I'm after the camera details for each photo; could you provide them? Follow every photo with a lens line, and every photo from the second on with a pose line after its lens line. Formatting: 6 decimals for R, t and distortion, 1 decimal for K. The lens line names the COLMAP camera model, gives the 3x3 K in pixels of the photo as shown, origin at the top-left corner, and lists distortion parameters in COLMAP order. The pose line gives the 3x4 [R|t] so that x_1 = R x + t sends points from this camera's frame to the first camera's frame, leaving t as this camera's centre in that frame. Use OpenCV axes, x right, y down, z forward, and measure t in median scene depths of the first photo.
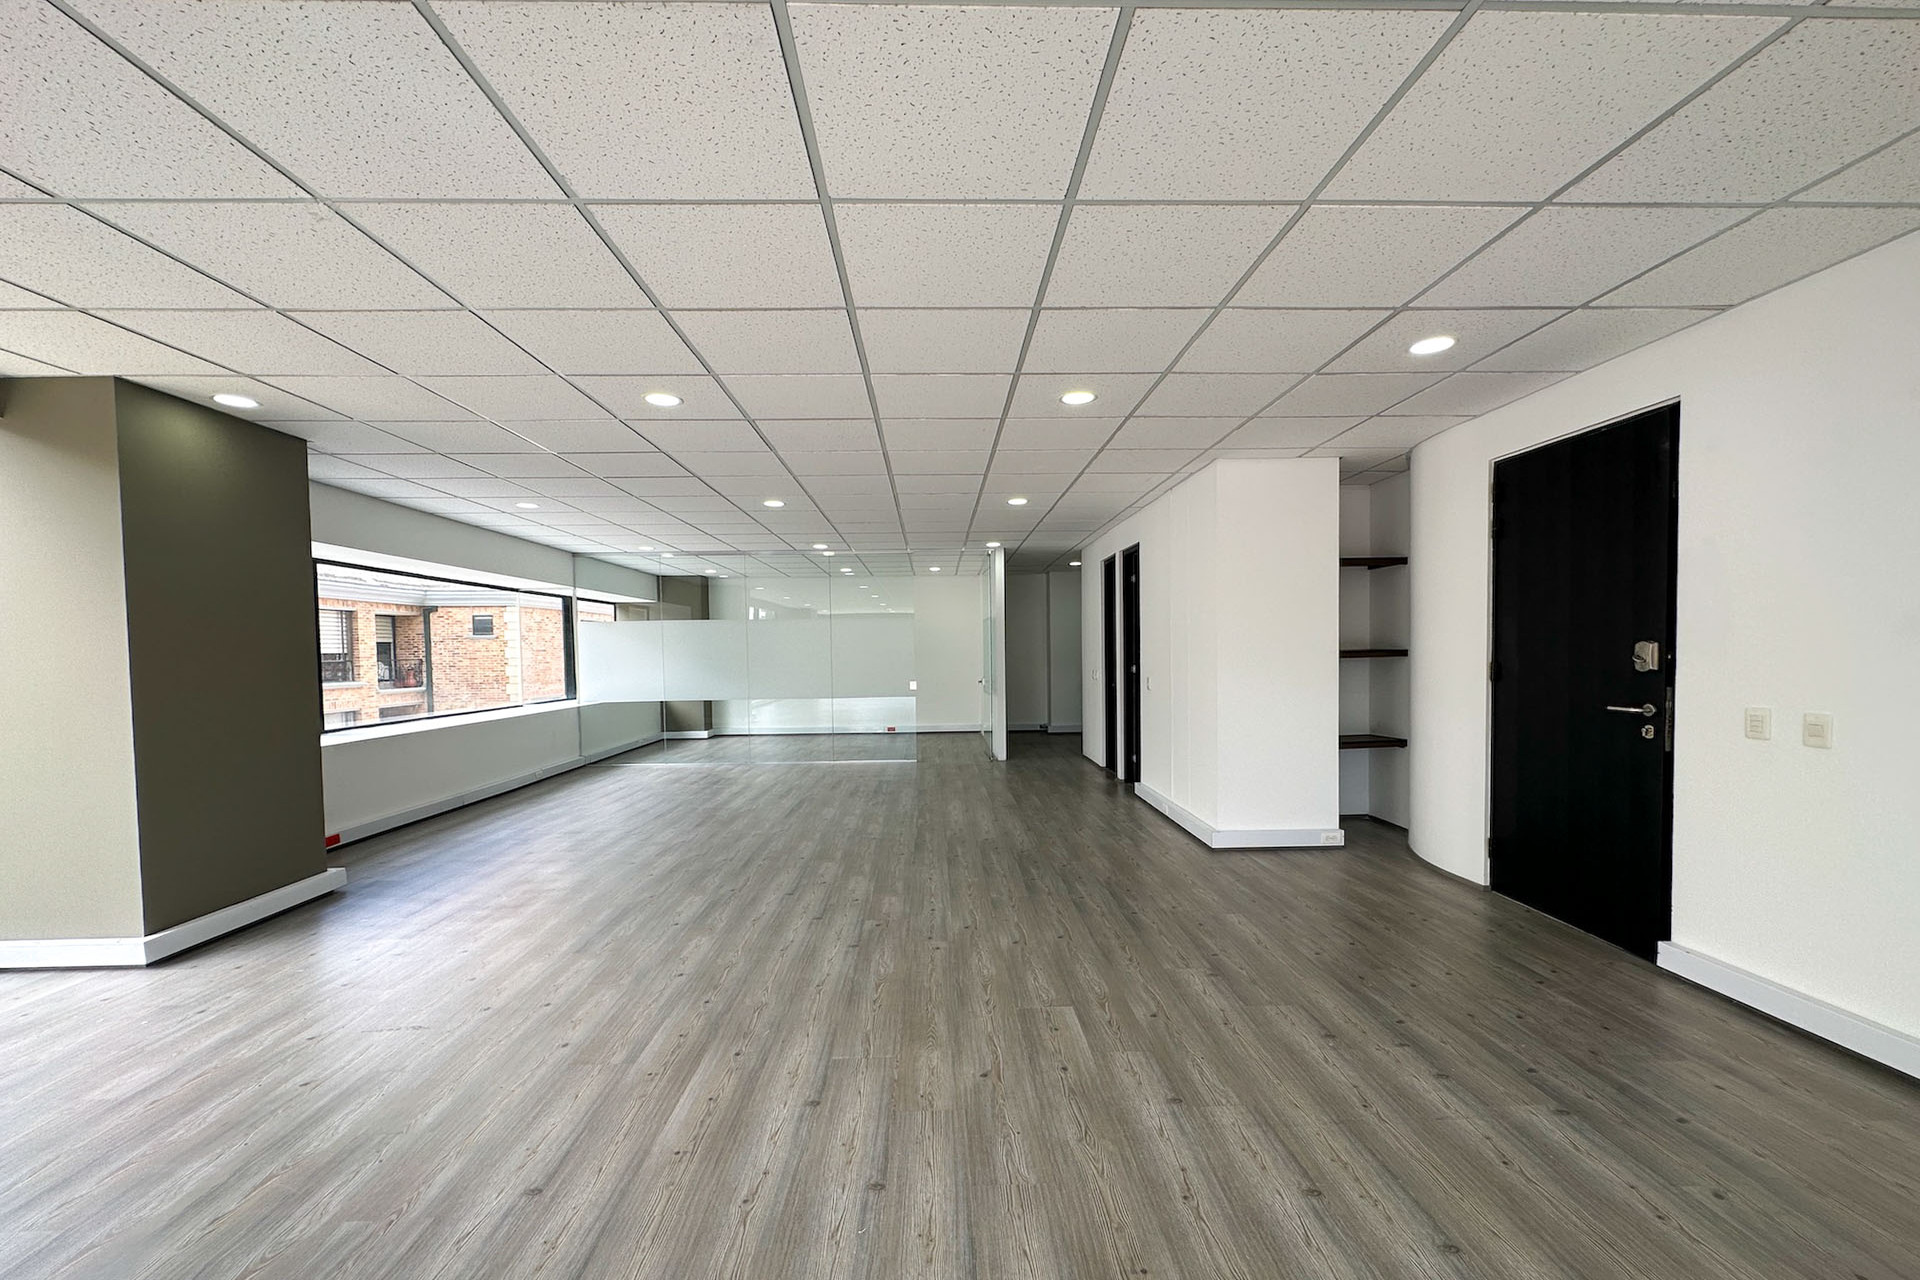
lens RADIAL K [[783.0, 0, 954.3], [0, 783.0, 672.8], [0, 0, 1]] dist [-0.001328, -0.000268]
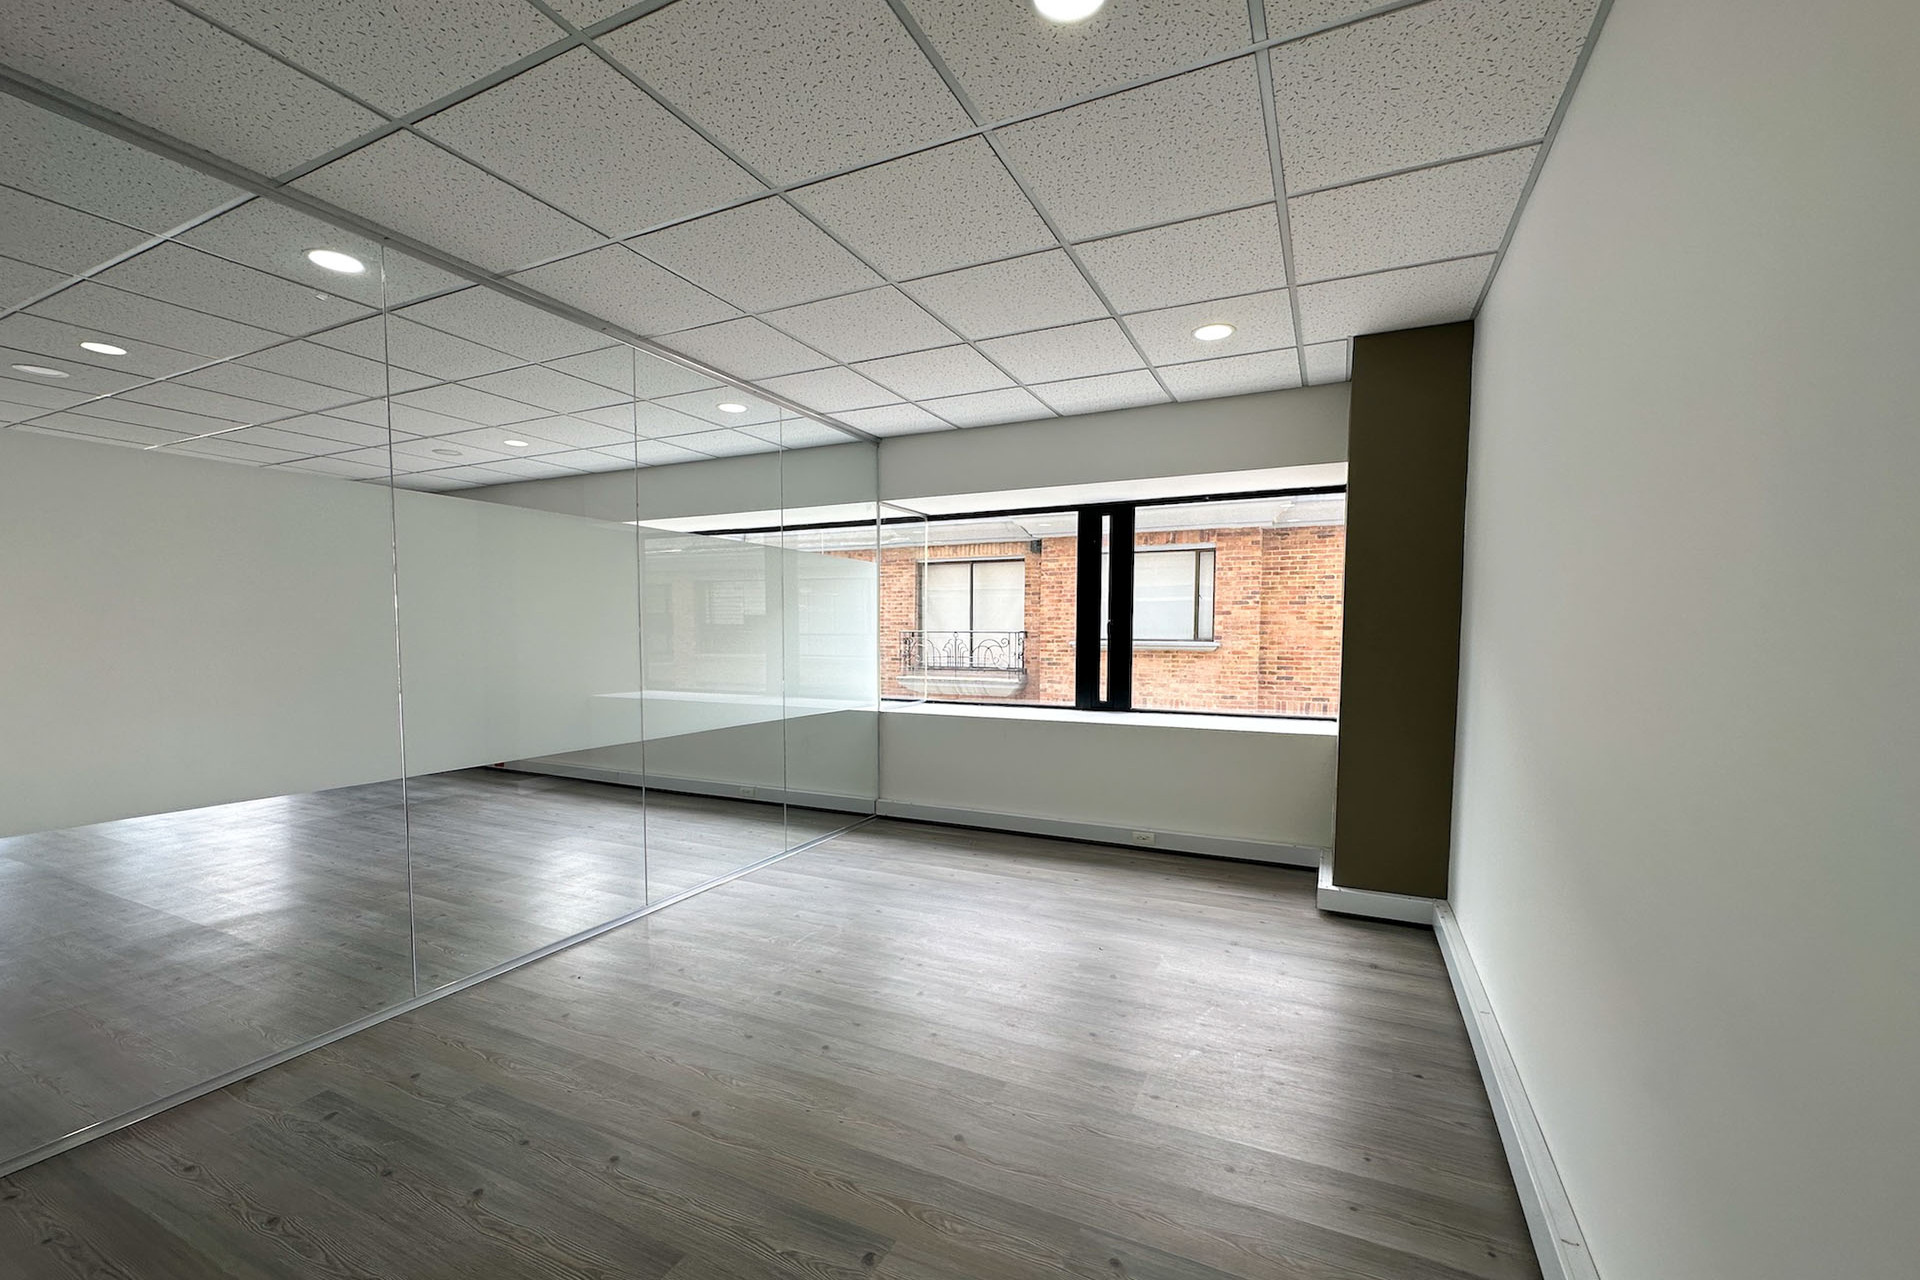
lens RADIAL K [[783.0, 0, 954.3], [0, 783.0, 672.8], [0, 0, 1]] dist [-0.001328, -0.000268]
pose [[-0.335016, 0.062628, -0.940129, 0.022459], [-0.003708, 0.997693, 0.067784, -0.022198], [0.942205, 0.026194, -0.334011, 1.081331]]
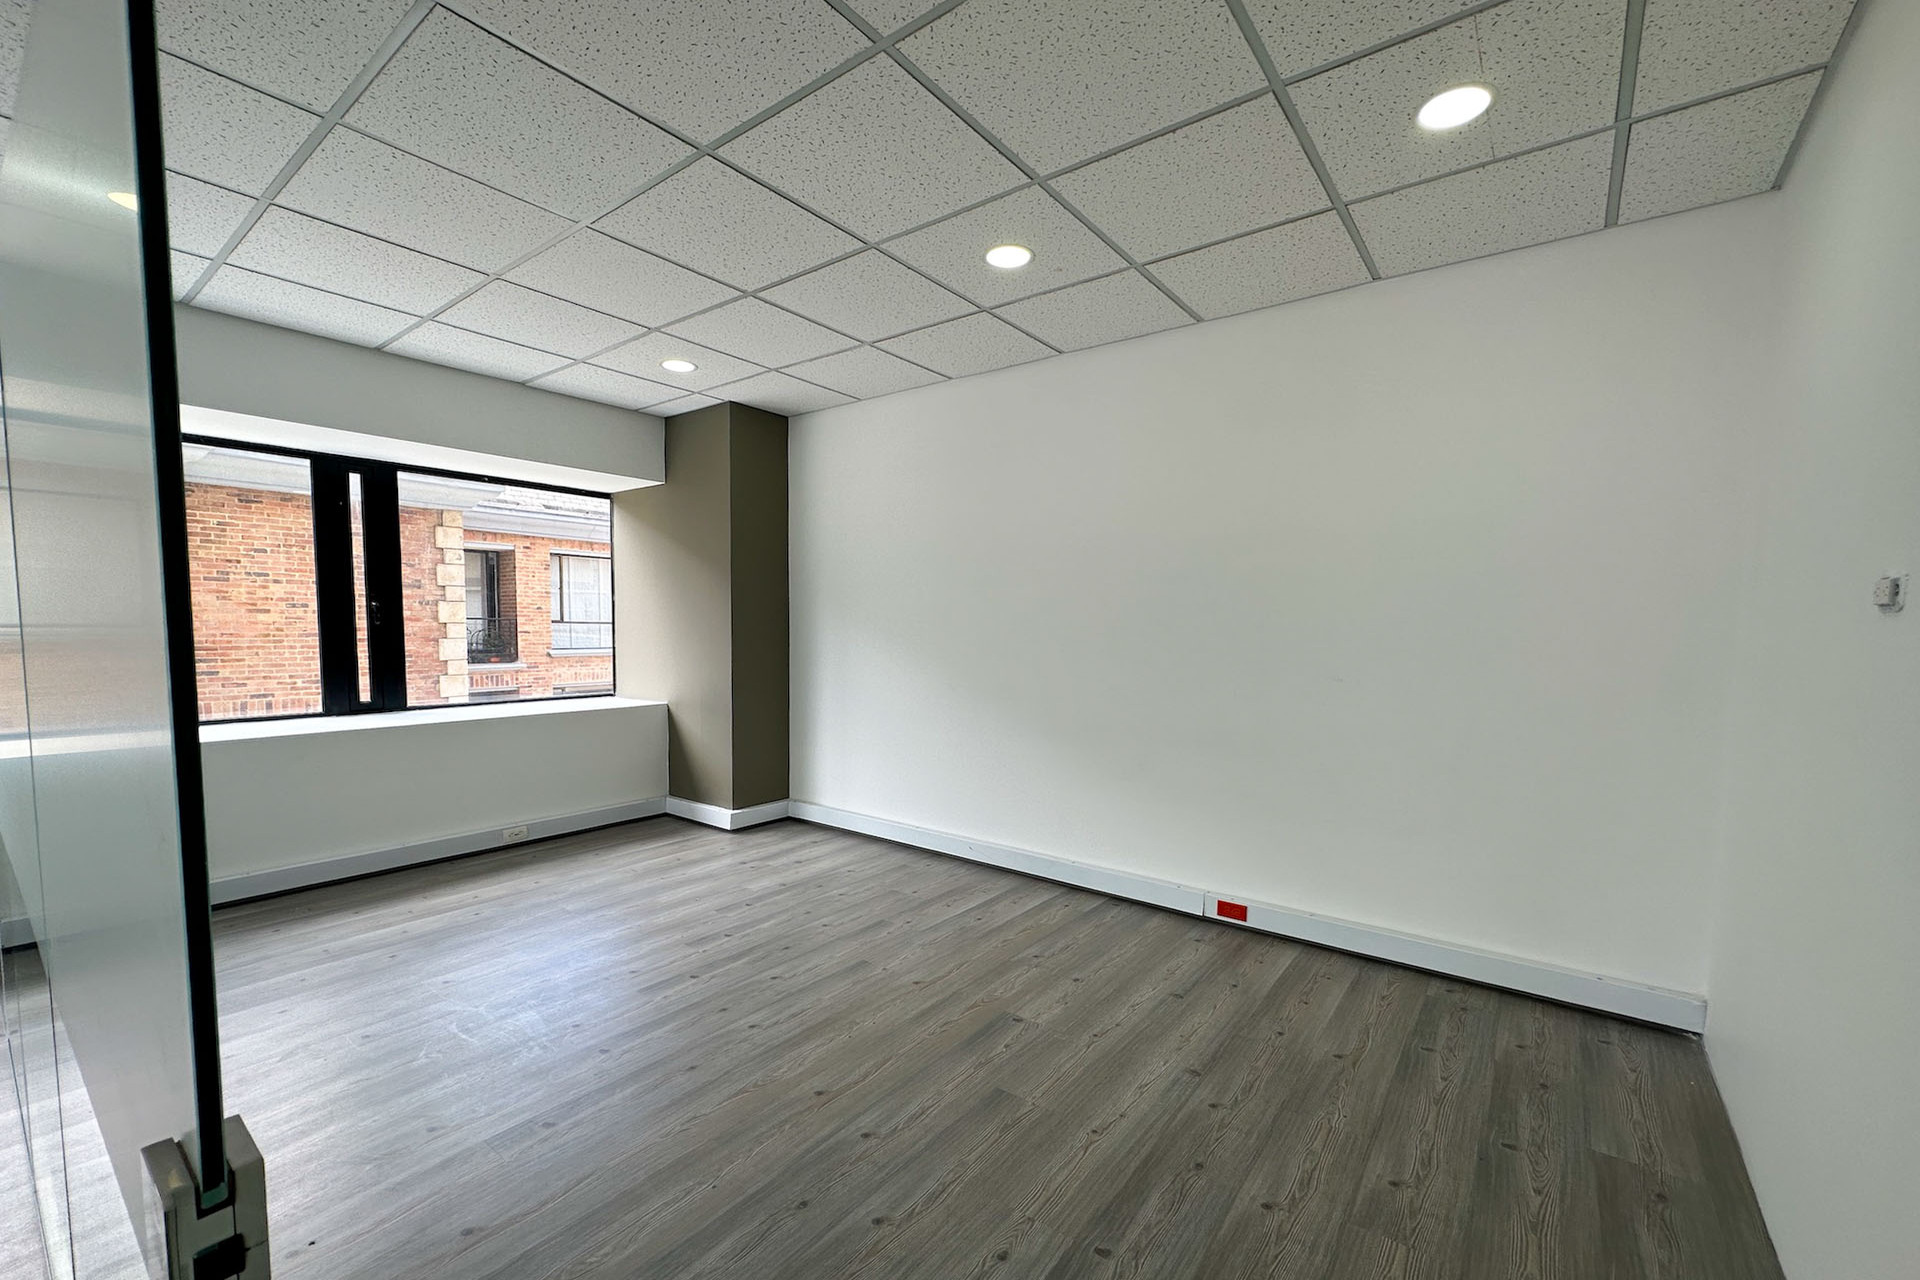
lens RADIAL K [[783.0, 0, 954.3], [0, 783.0, 672.8], [0, 0, 1]] dist [-0.001328, -0.000268]
pose [[0.854607, 0.055303, -0.516322, -0.022954], [-0.025847, 0.997611, 0.064072, -0.018276], [0.518631, -0.041411, 0.853995, 0.645663]]
